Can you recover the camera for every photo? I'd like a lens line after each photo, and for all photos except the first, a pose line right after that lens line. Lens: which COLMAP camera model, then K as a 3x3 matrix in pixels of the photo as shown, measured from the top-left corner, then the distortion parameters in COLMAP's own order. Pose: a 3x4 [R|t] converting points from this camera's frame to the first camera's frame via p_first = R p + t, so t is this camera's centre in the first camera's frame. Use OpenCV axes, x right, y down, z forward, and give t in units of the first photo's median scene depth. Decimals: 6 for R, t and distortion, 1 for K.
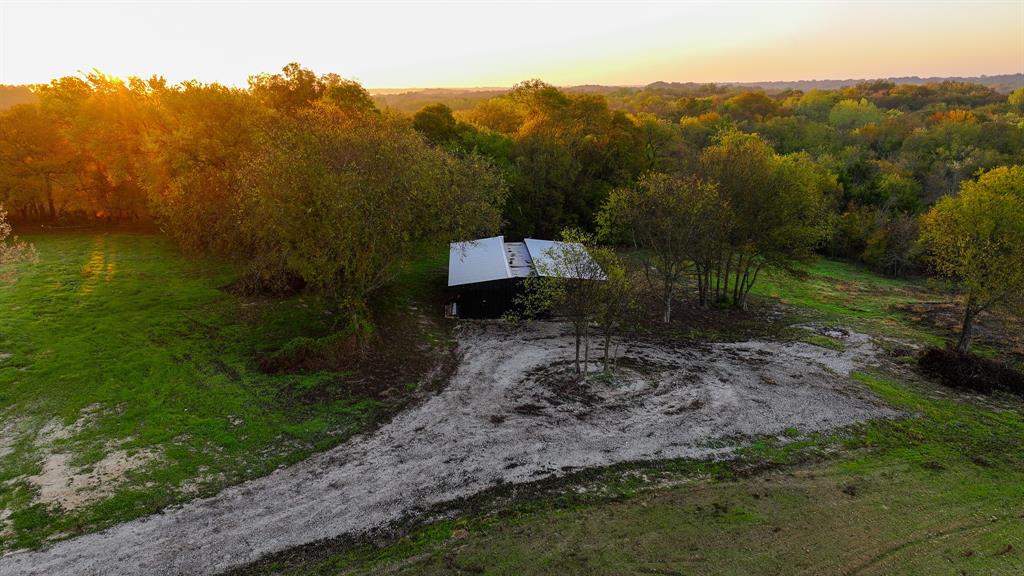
lens RADIAL K [[671.0, 0, 512.0], [0, 671.0, 288.0], [0, 0, 1]] dist [0.004053, 0.001077]
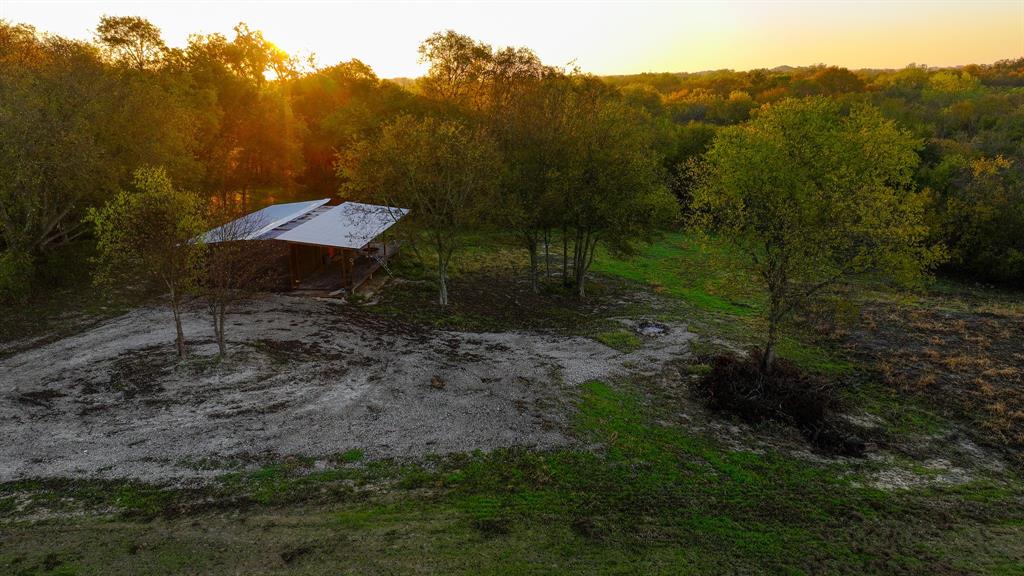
lens RADIAL K [[671.0, 0, 512.0], [0, 671.0, 288.0], [0, 0, 1]] dist [0.004053, 0.001077]
pose [[0.986033, 0.049606, -0.158991, 0.621639], [-0.046581, 0.998656, 0.022704, 0.012462], [0.159903, -0.014981, 0.987019, 0.299817]]
